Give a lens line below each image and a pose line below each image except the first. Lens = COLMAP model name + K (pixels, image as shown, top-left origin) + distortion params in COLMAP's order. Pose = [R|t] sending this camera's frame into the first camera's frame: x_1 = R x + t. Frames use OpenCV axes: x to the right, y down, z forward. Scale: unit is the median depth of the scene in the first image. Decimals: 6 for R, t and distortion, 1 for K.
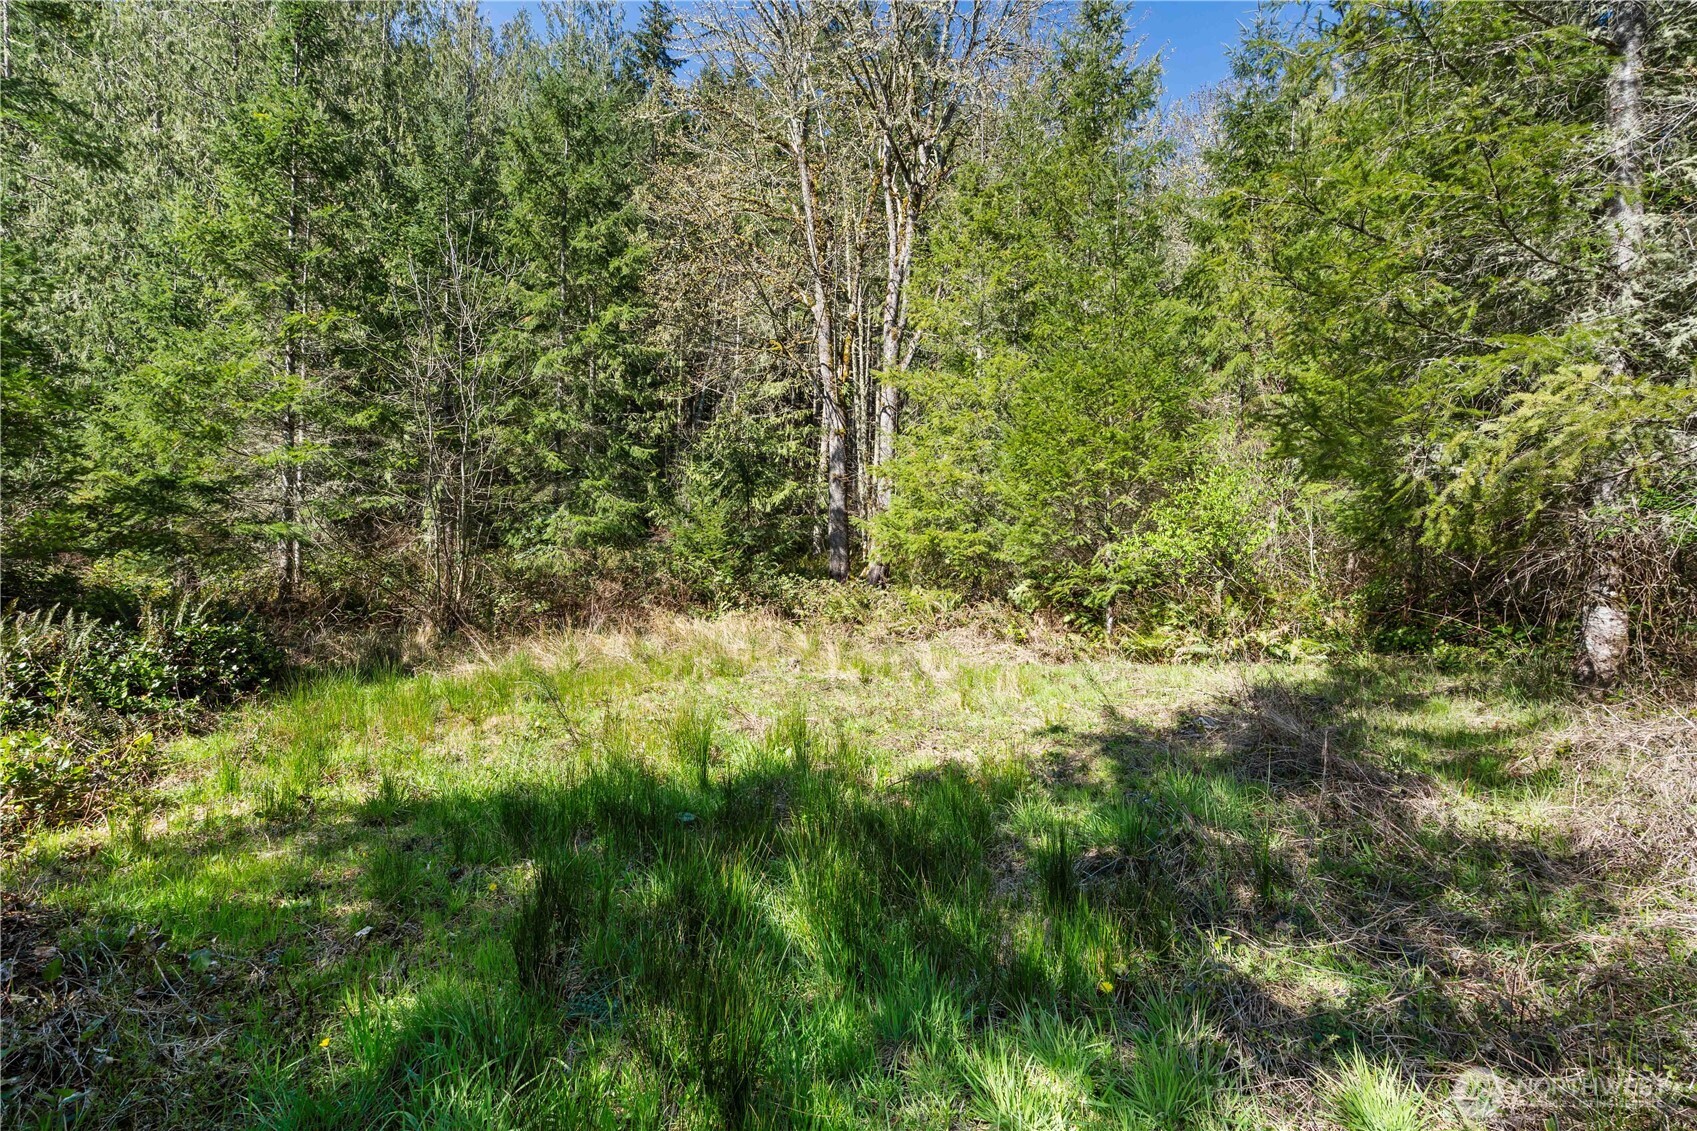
lens RADIAL K [[752.5, 0, 839.9], [0, 752.5, 564.4], [0, 0, 1]] dist [-0.001916, 0.000310]
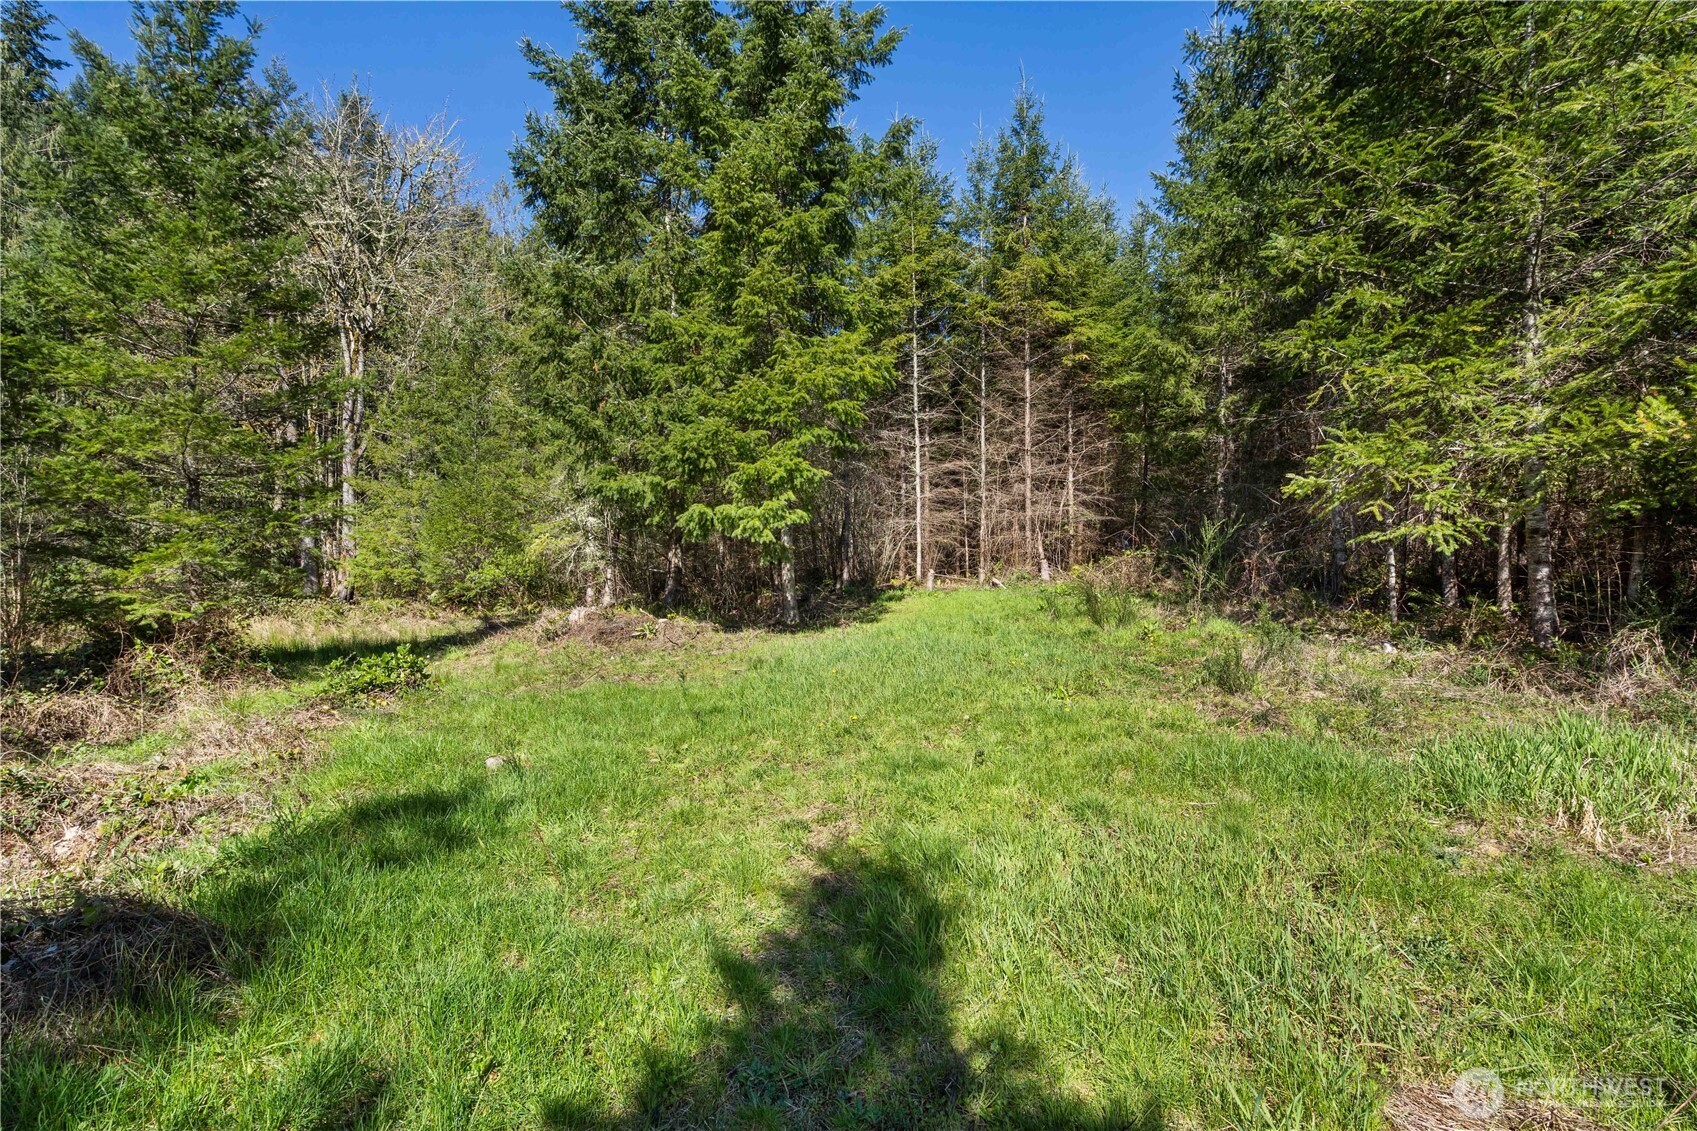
lens RADIAL K [[752.5, 0, 835.4], [0, 752.5, 568.1], [0, 0, 1]] dist [-0.001916, 0.000310]
pose [[0.792666, -0.030389, 0.608898, -0.134258], [0.041750, 0.999118, -0.004487, 0.011982], [-0.608224, 0.028978, 0.793236, -1.199069]]
